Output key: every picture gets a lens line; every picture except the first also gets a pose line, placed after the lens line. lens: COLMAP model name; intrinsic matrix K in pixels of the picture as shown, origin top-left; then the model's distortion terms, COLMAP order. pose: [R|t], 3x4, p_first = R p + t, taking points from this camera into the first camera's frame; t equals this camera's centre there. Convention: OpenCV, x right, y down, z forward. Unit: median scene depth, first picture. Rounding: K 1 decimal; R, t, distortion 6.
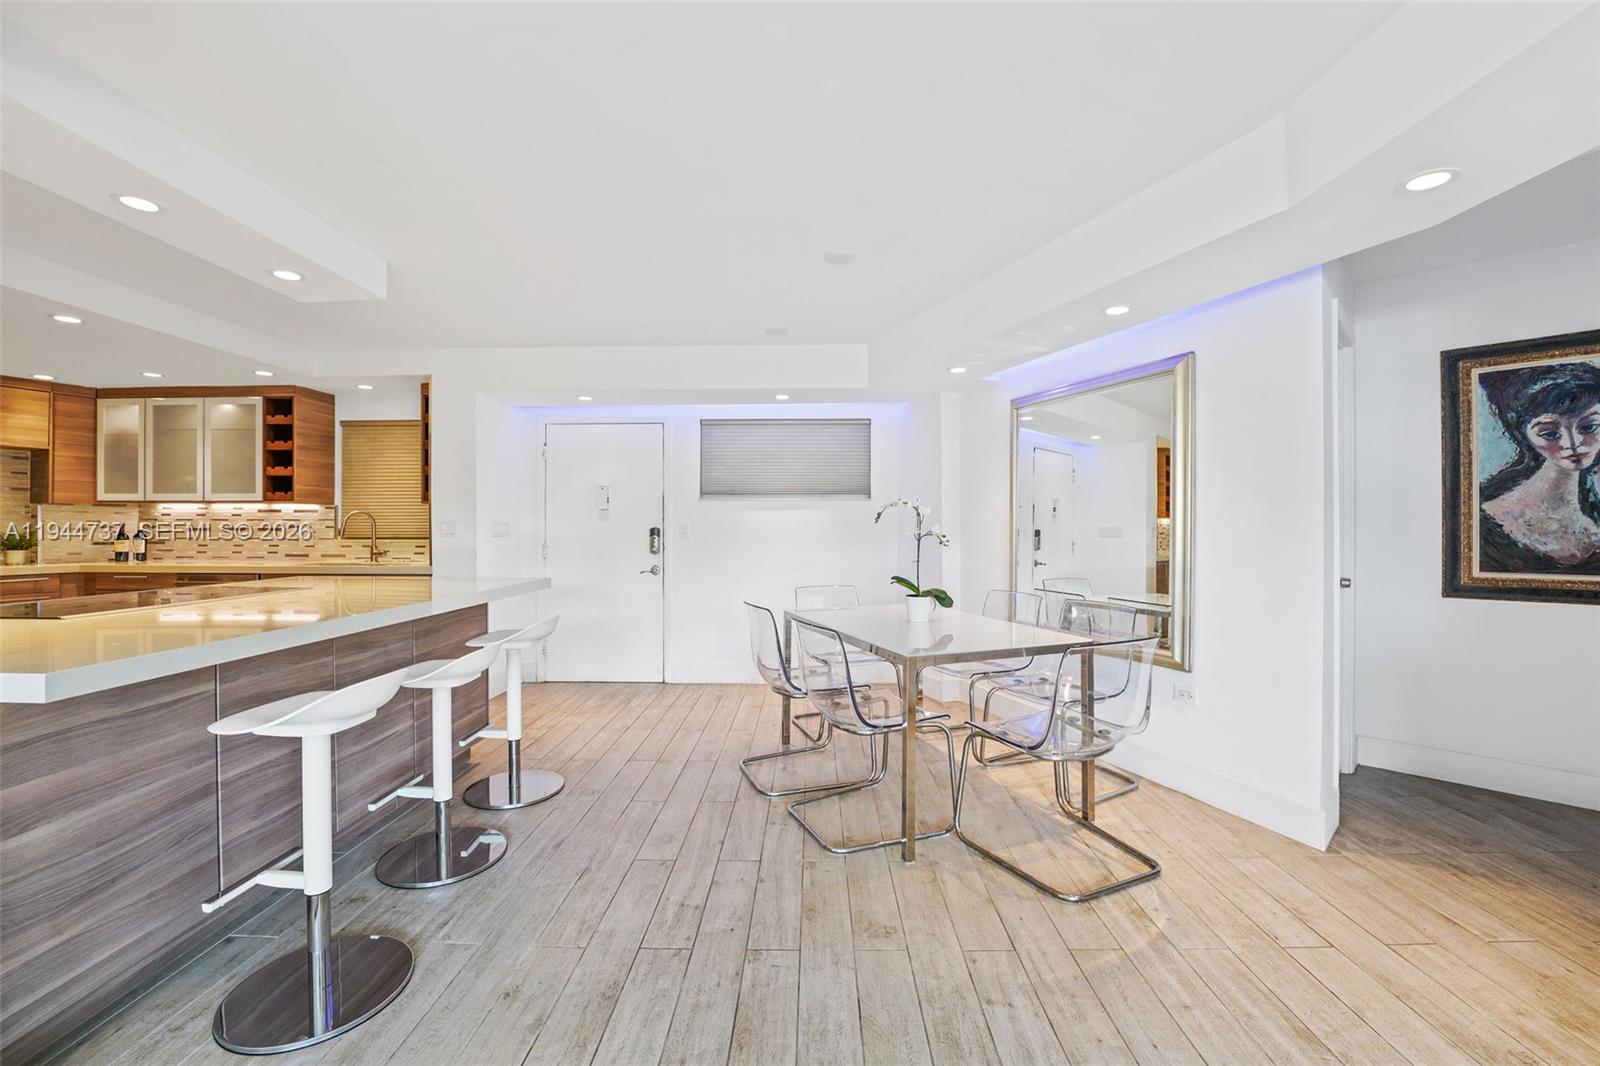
lens RADIAL K [[649.3, 0, 804.8], [0, 649.3, 529.1], [0, 0, 1]] dist [-0.033030, 0.004251]
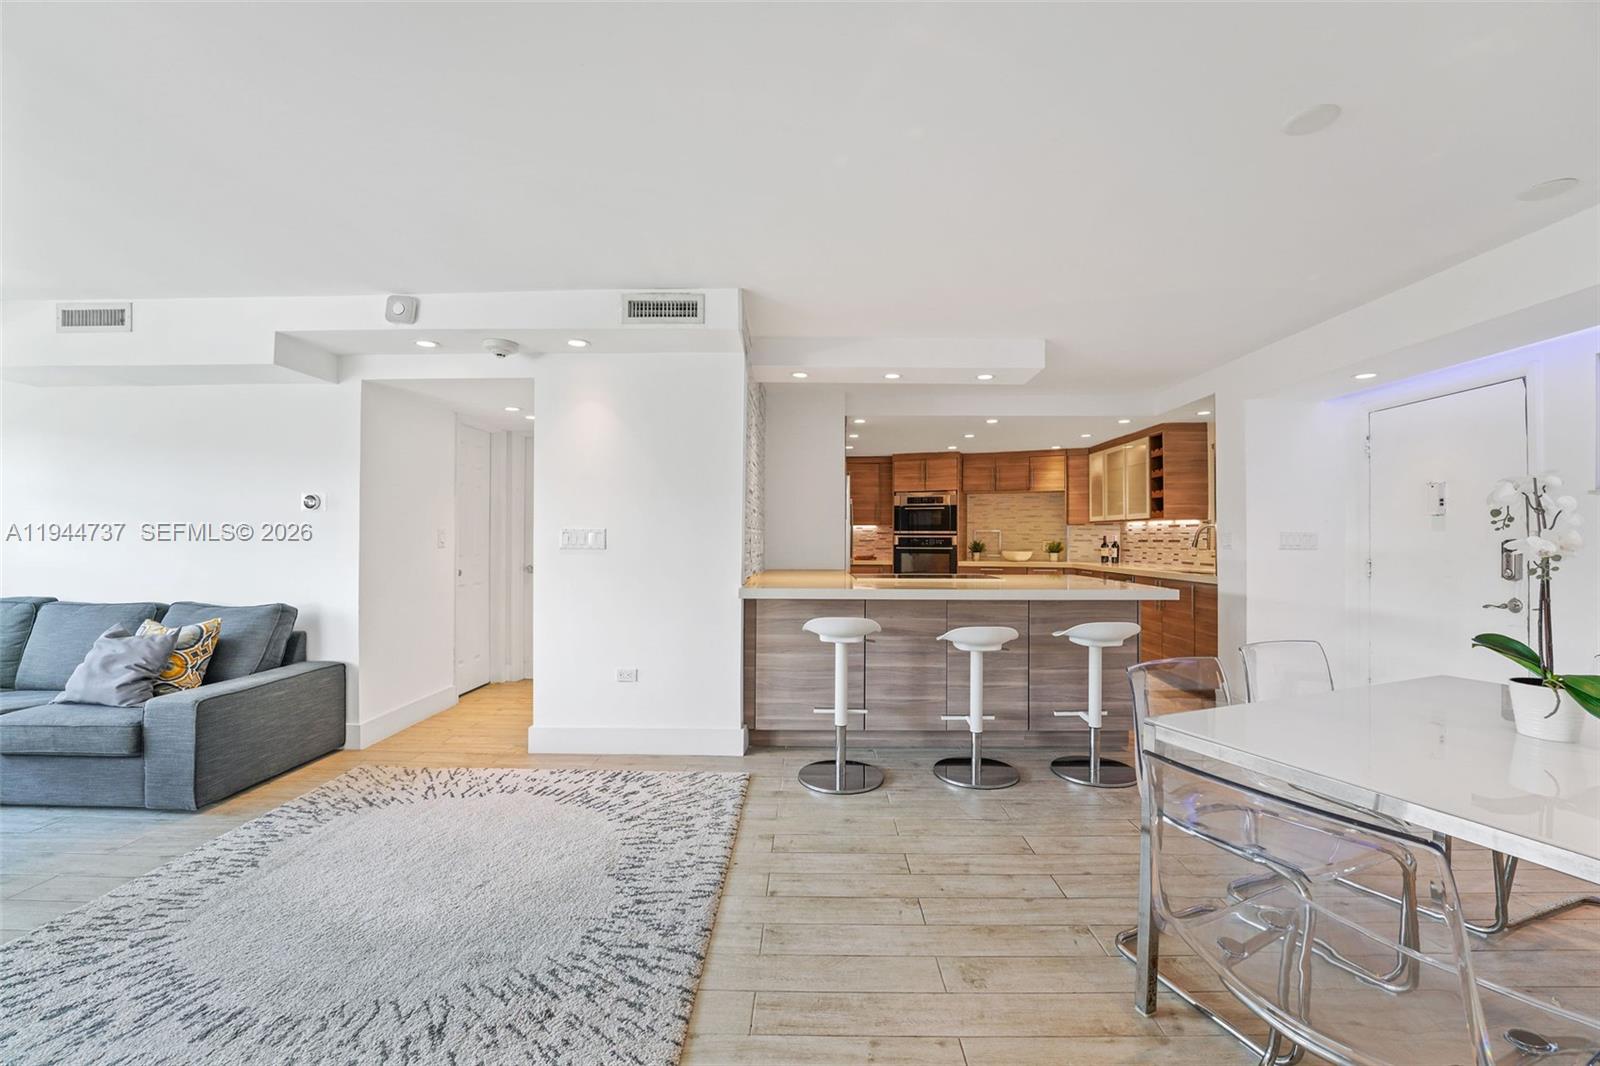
lens RADIAL K [[643.9, 0, 803.2], [0, 643.9, 536.4], [0, 0, 1]] dist [-0.027341, 0.000758]
pose [[0.001380, -0.004944, -0.999987, 0.421302], [-0.004916, 0.999976, -0.004950, 0.001172], [0.999987, 0.004923, 0.001355, 0.307142]]
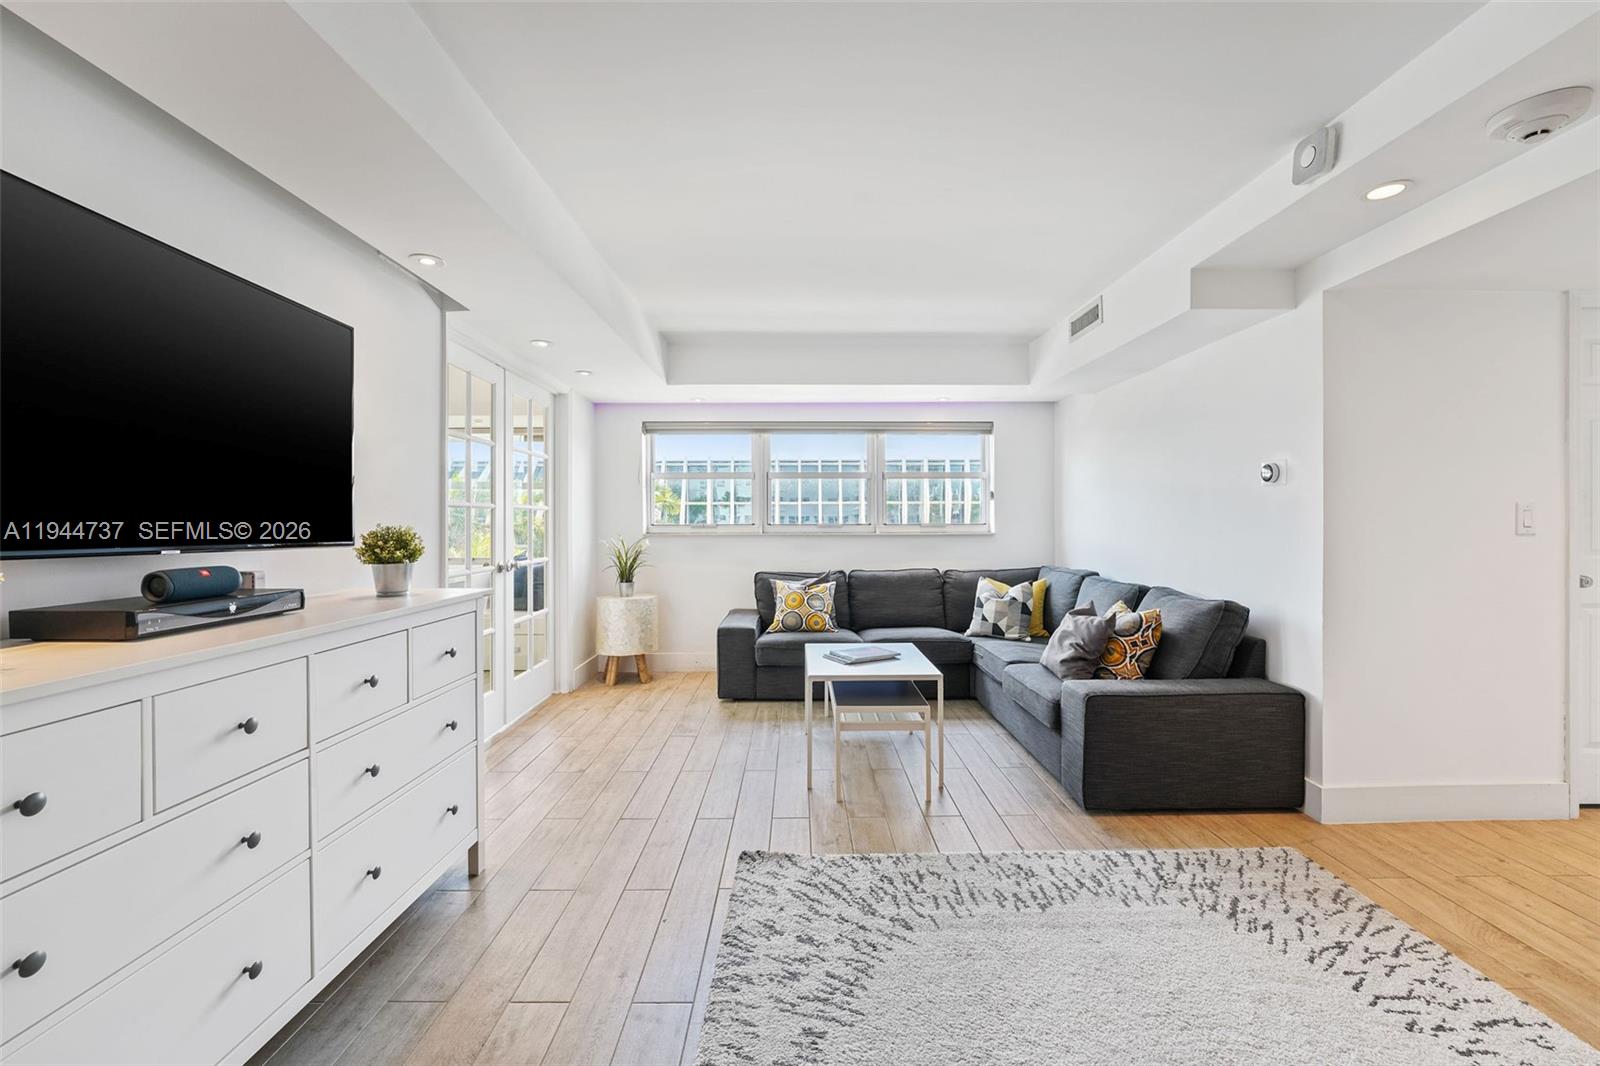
lens RADIAL K [[649.4, 0, 805.8], [0, 649.4, 524.9], [0, 0, 1]] dist [-0.013711, 0.003628]
pose [[-0.999550, 0.002260, -0.029907, 0.104030], [0.002016, 0.999964, 0.008183, 0.000963], [0.029925, 0.008119, -0.999519, 0.300853]]
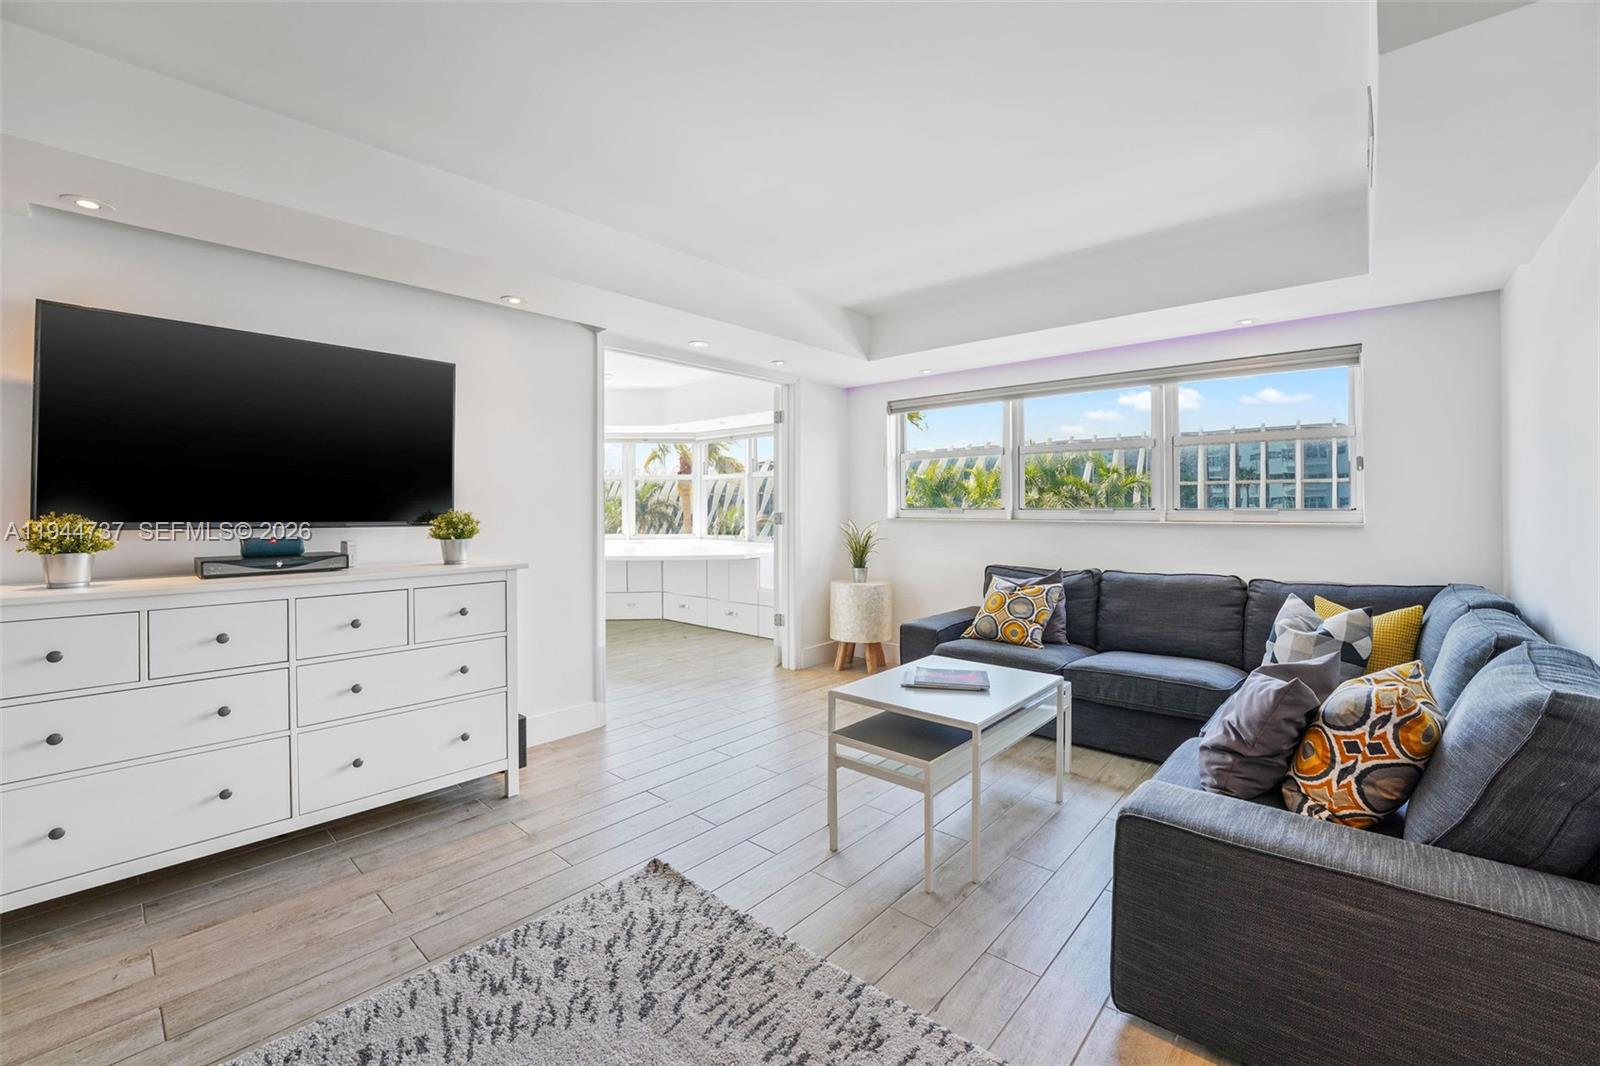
lens RADIAL K [[657.5, 0, 804.5], [0, 657.5, 506.4], [0, 0, 1]] dist [-0.027727, 0.000327]
pose [[-0.761445, 0.002079, 0.648226, -0.242579], [0.005837, 0.999976, 0.003649, 0.000281], [-0.648203, 0.006563, -0.761439, 0.095676]]
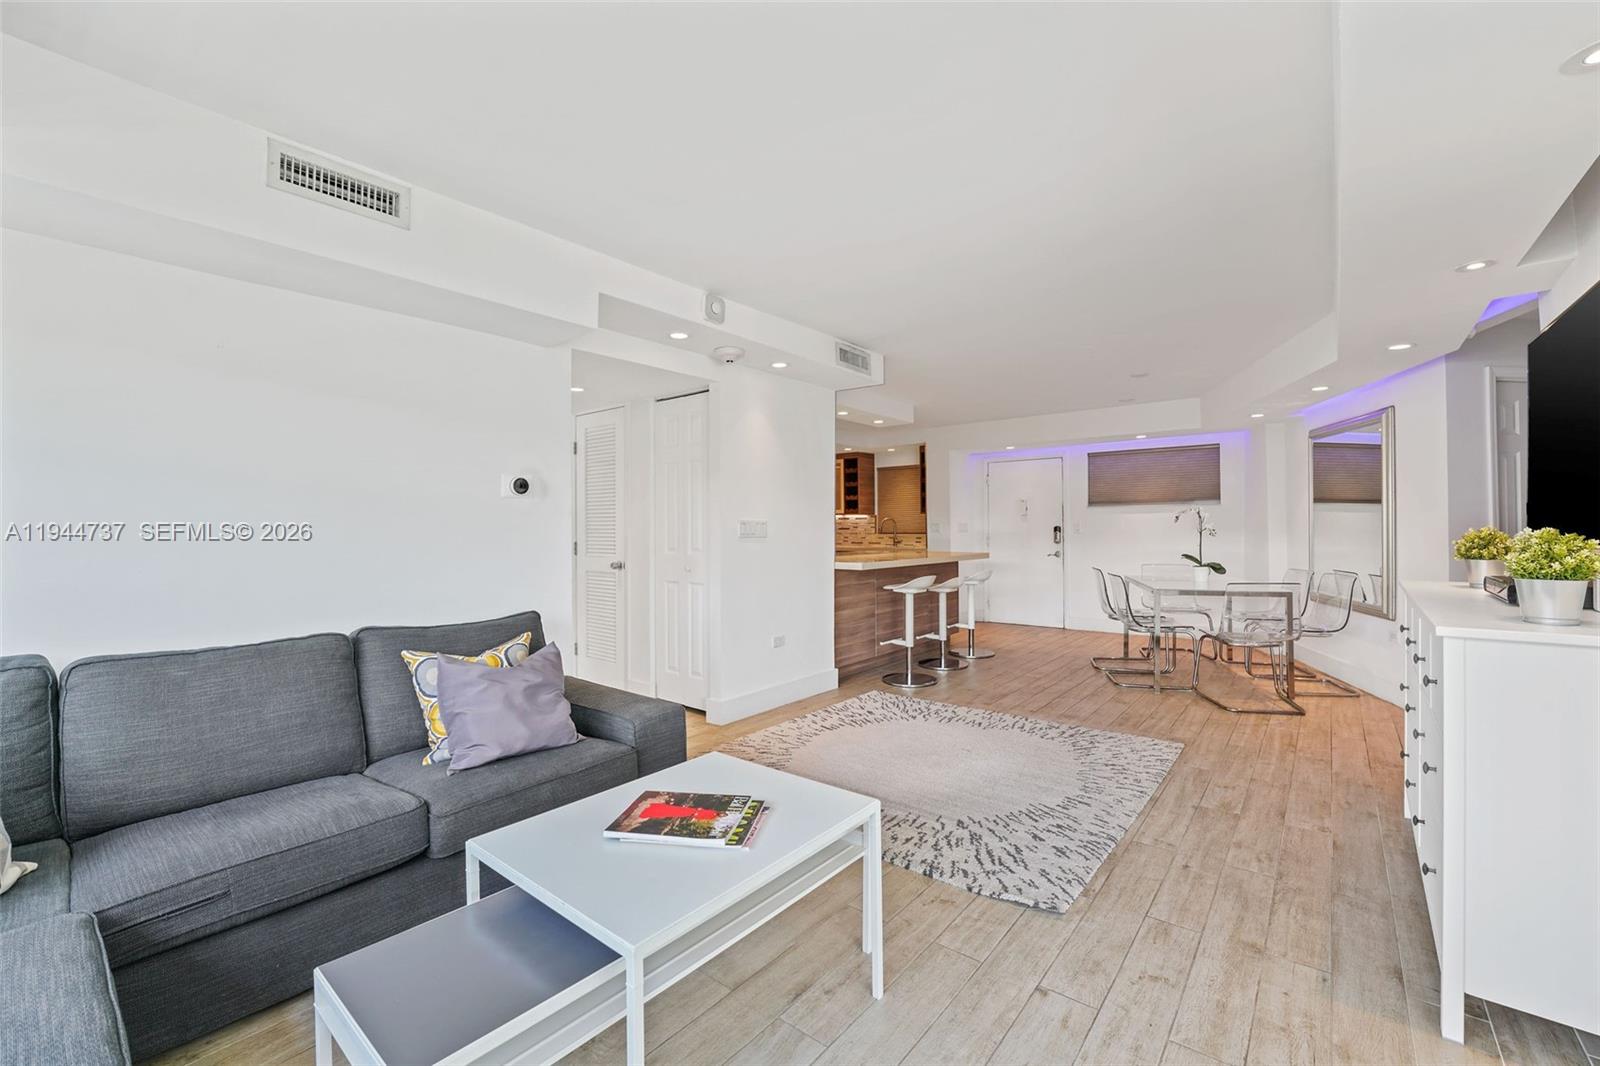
lens RADIAL K [[653.6, 0, 804.0], [0, 653.6, 533.4], [0, 0, 1]] dist [-0.032680, 0.000612]
pose [[0.784452, -0.000525, -0.620190, 0.269727], [0.005506, 0.999966, 0.006118, 0.002285], [0.620165, -0.008214, 0.784428, -0.616176]]
